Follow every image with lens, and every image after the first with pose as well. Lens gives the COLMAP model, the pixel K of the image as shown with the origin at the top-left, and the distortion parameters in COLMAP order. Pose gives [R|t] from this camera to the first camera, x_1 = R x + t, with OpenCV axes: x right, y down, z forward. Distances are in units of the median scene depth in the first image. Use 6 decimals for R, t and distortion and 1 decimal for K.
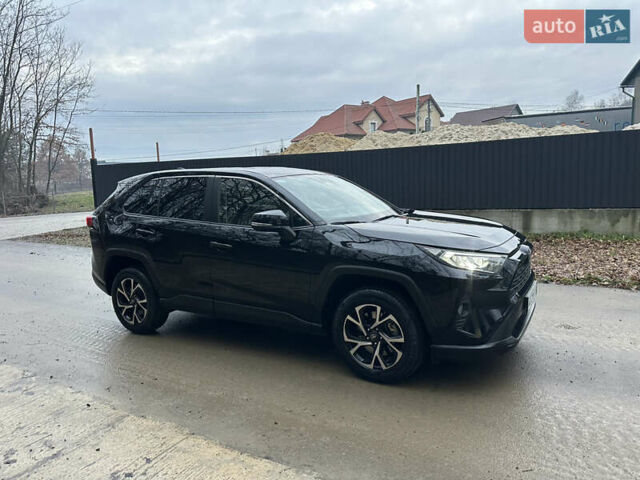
lens RADIAL K [[432.9, 0, 325.9], [0, 432.9, 237.7], [0, 0, 1]] dist [0.064990, -0.103338]
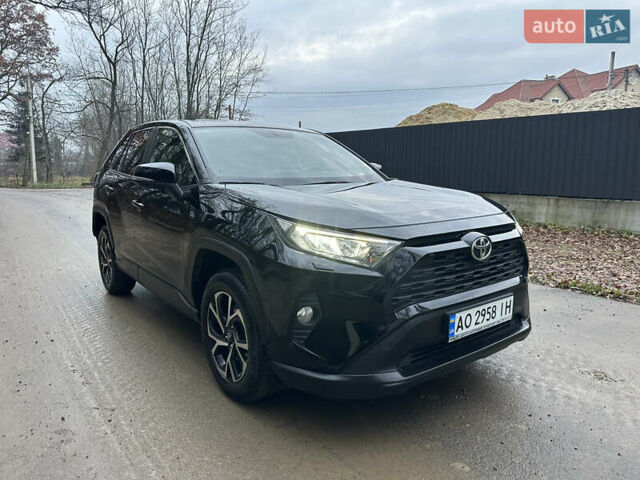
lens RADIAL K [[432.9, 0, 325.9], [0, 432.9, 237.7], [0, 0, 1]] dist [0.064990, -0.103338]
pose [[0.930015, 0.091018, -0.356074, 0.474367], [-0.077658, 0.995640, 0.051669, 0.010777], [0.359224, -0.020401, 0.933028, 0.350878]]
